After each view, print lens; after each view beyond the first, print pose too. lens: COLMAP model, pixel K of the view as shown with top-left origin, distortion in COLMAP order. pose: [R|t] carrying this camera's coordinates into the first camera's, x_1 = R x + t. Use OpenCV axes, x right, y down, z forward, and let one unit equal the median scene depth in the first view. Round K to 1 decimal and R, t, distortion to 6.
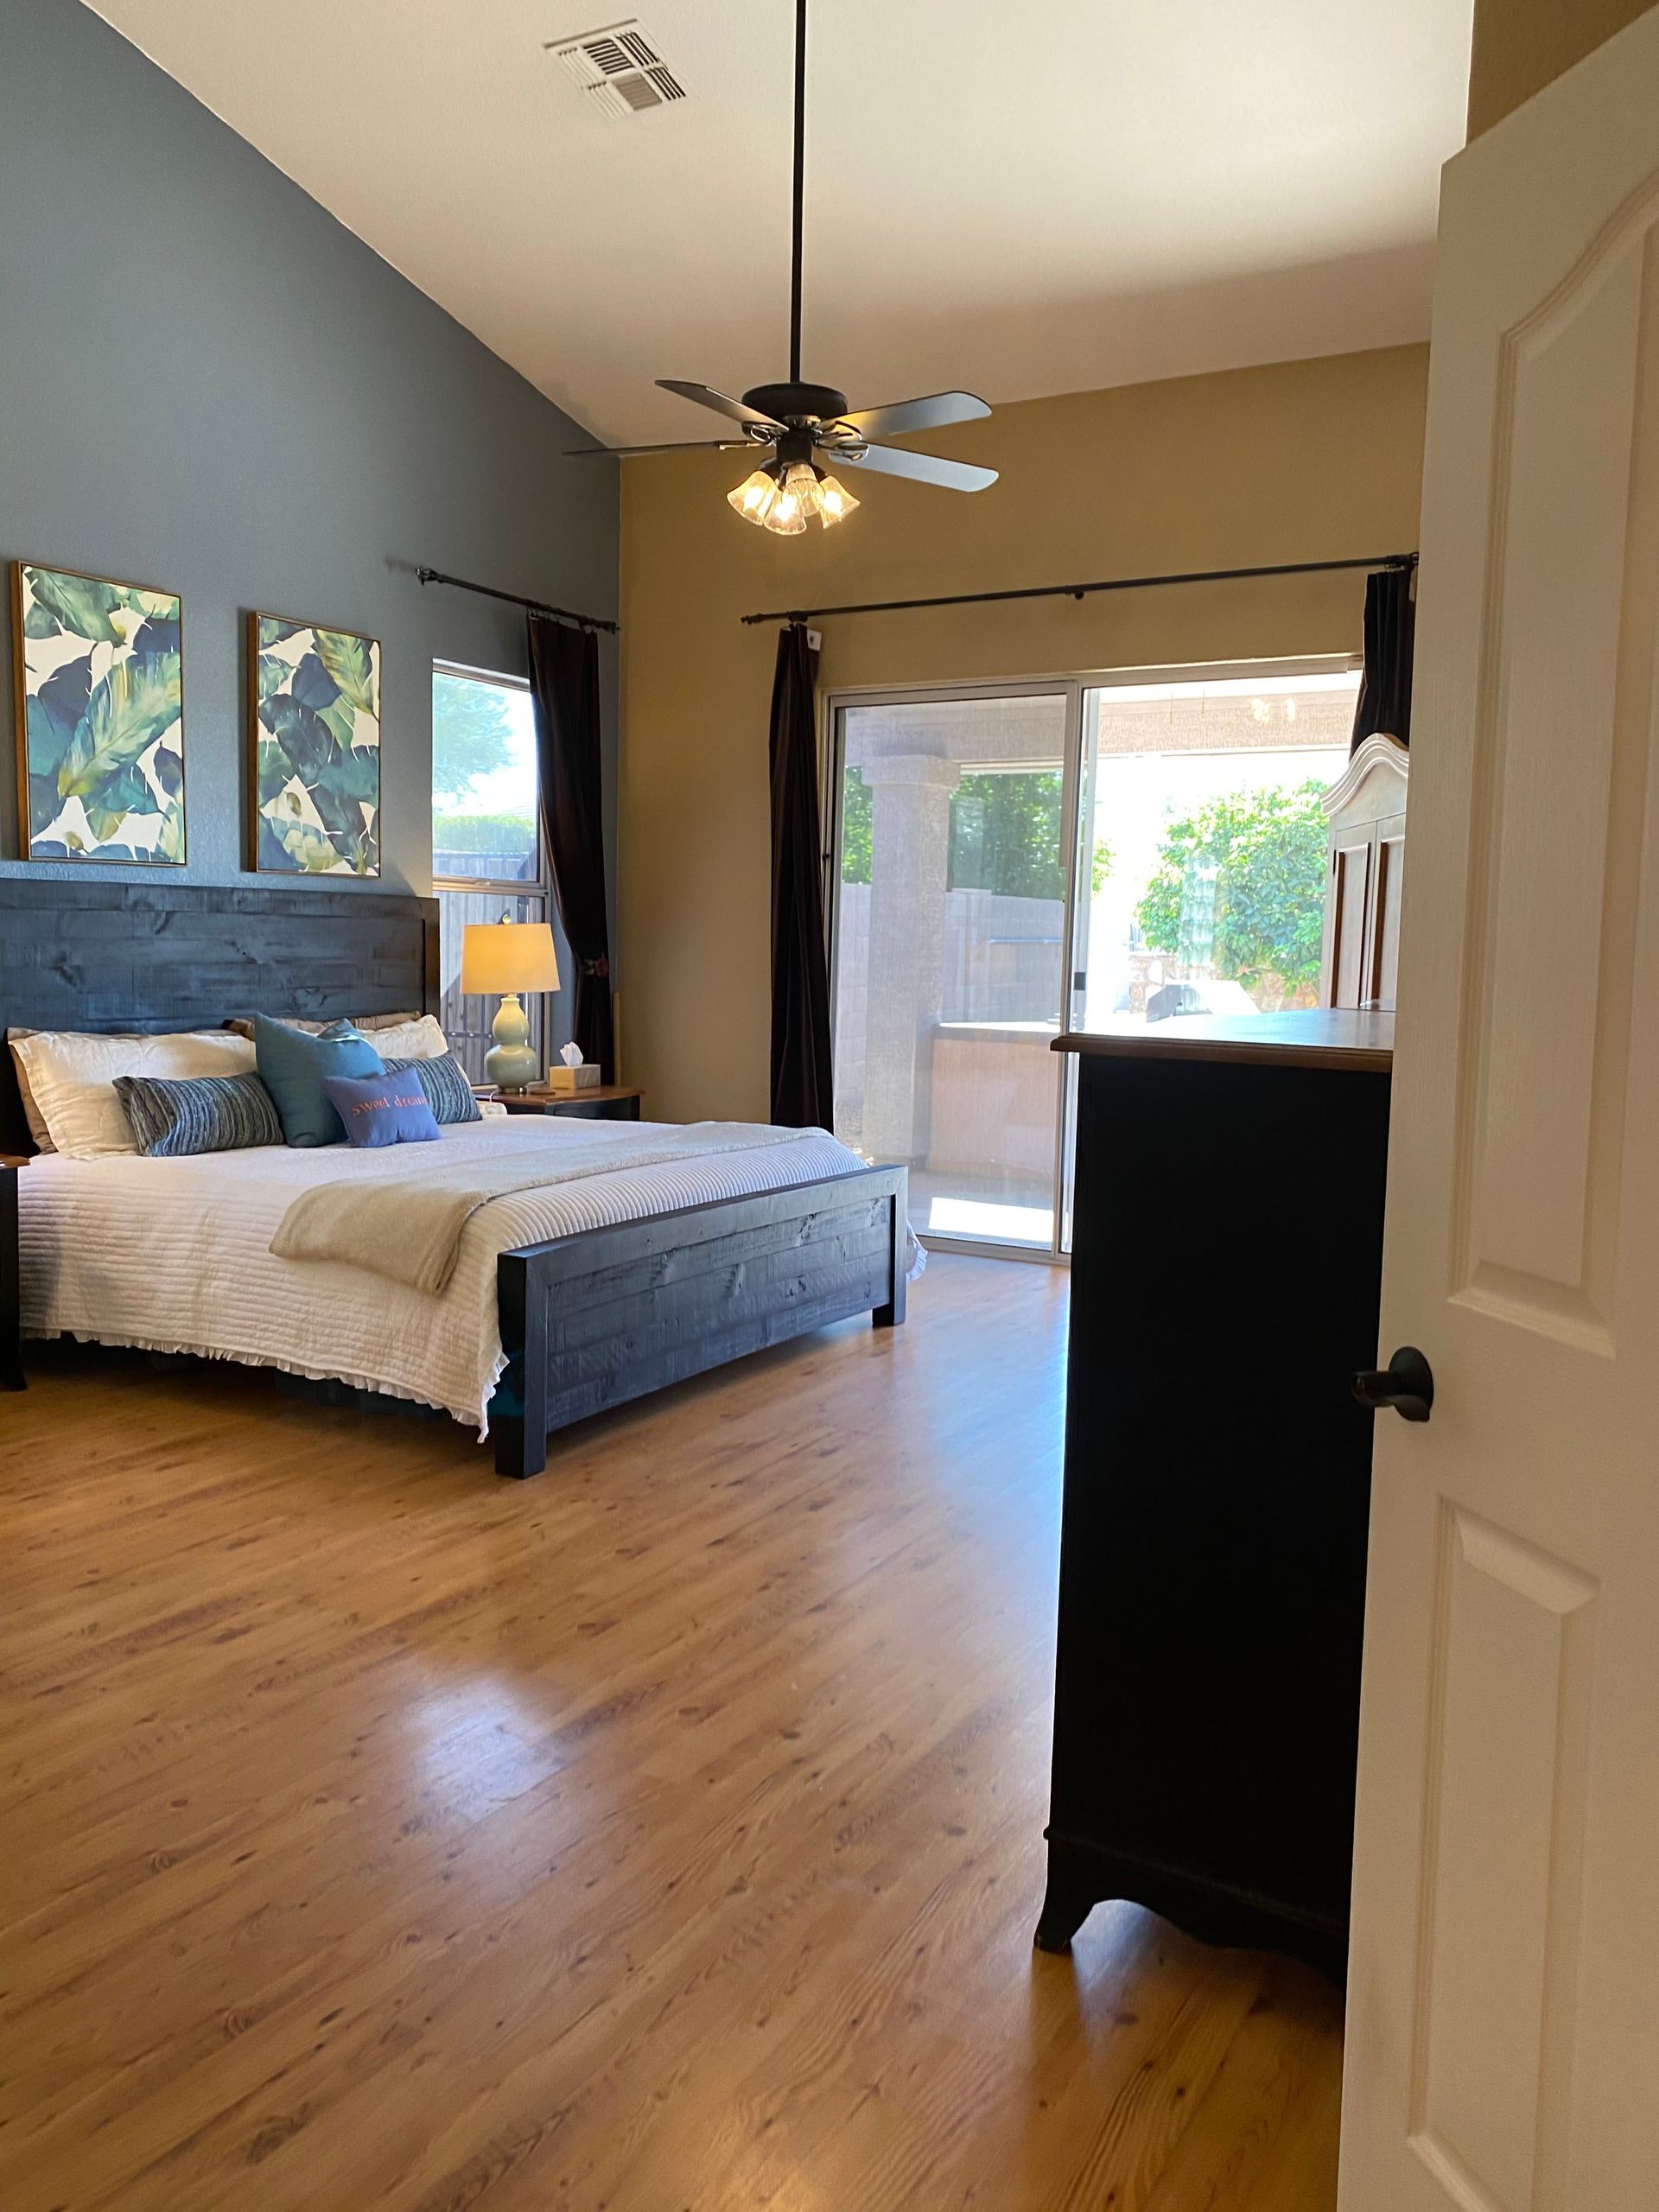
lens RADIAL K [[1723.7, 0, 829.9], [0, 1723.7, 1103.1], [0, 0, 1]] dist [0.006189, 0.004974]
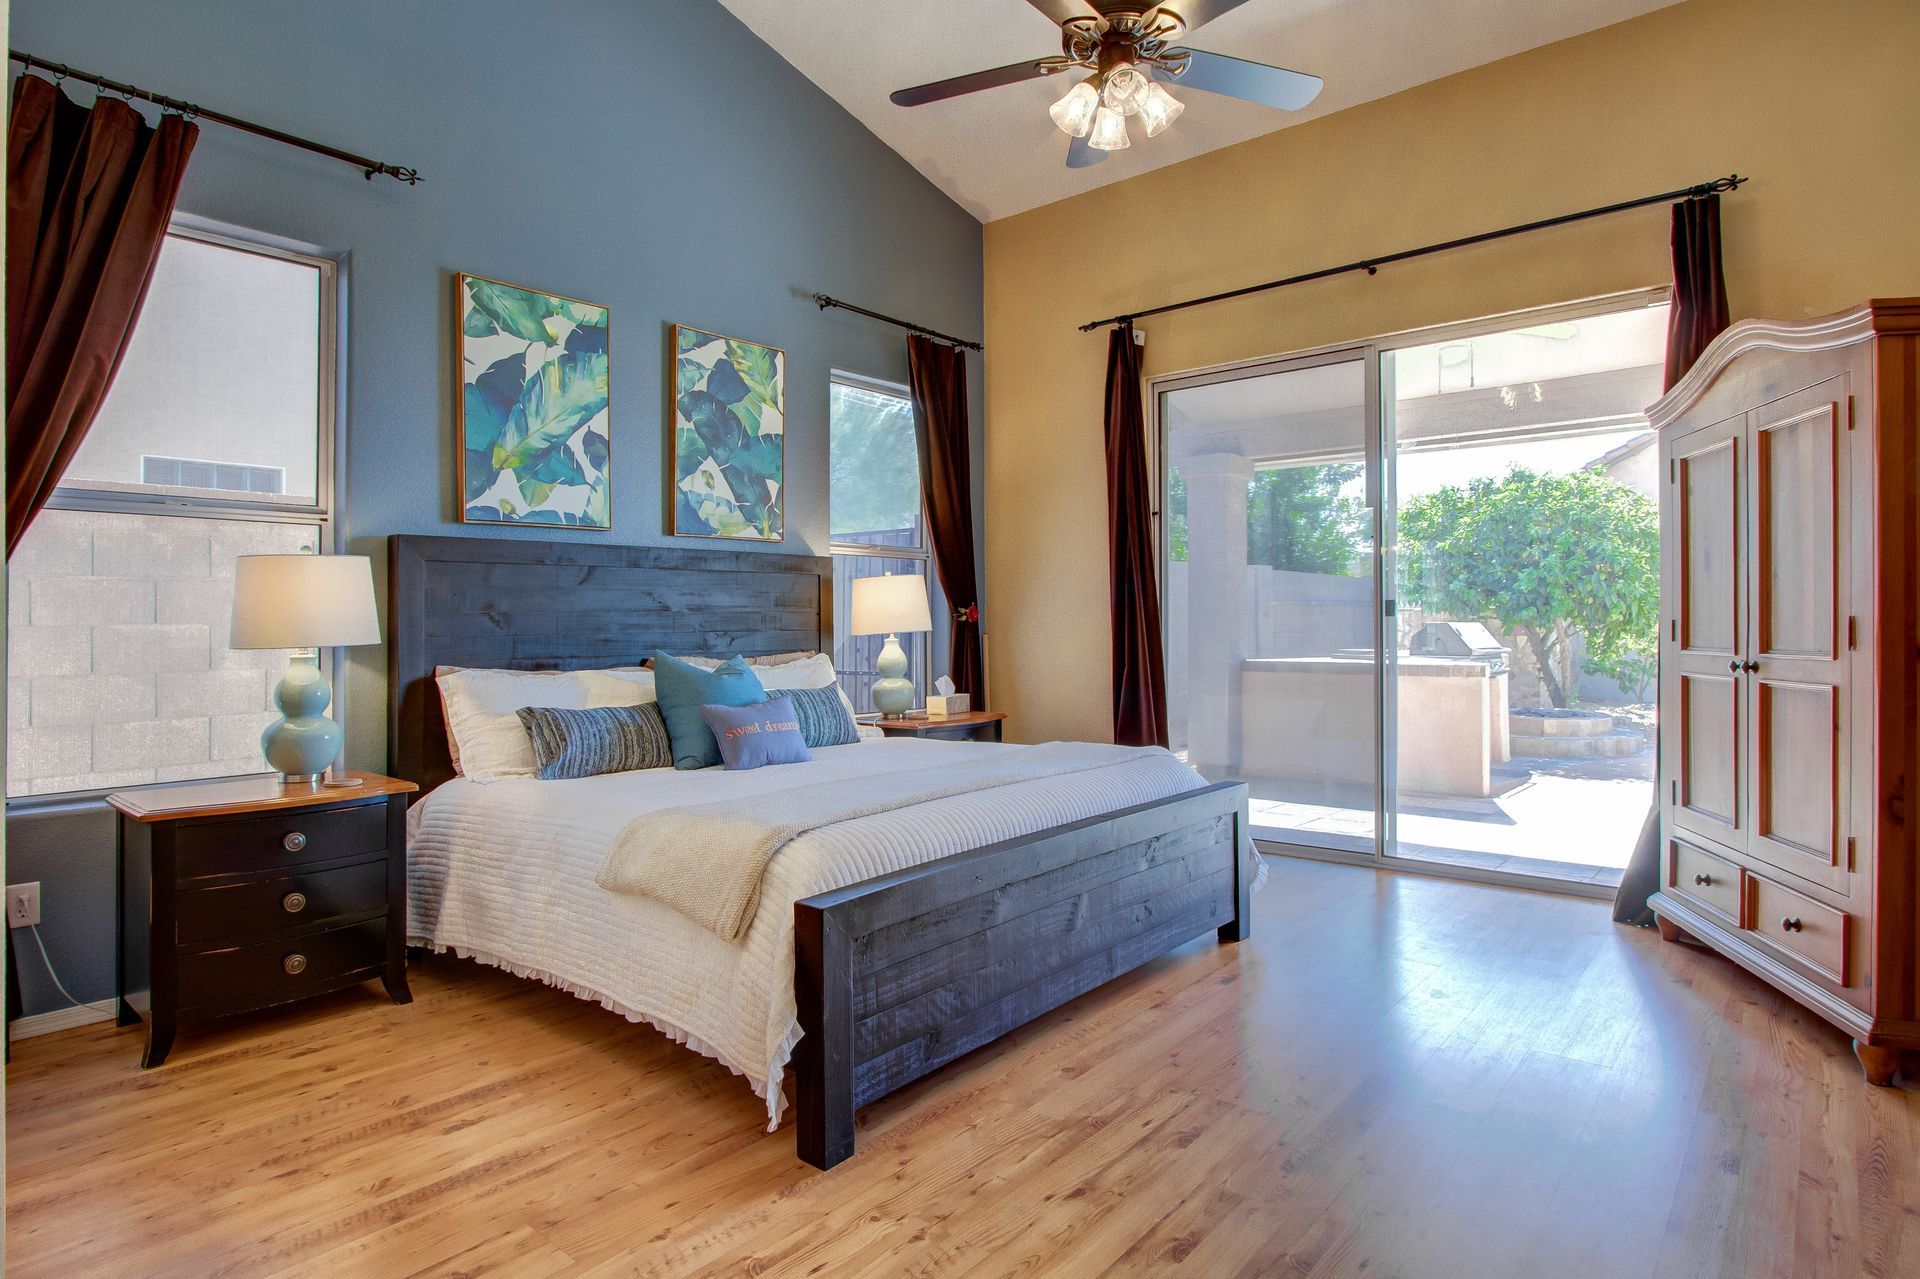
lens RADIAL K [[1019.0, 0, 988.5], [0, 1019.0, 630.5], [0, 0, 1]] dist [-0.030863, 0.000586]
pose [[0.987250, -0.029069, -0.156499, -0.010062], [0.014436, 0.995482, -0.093842, 0.001034], [0.158519, 0.090387, 0.983210, 0.379452]]
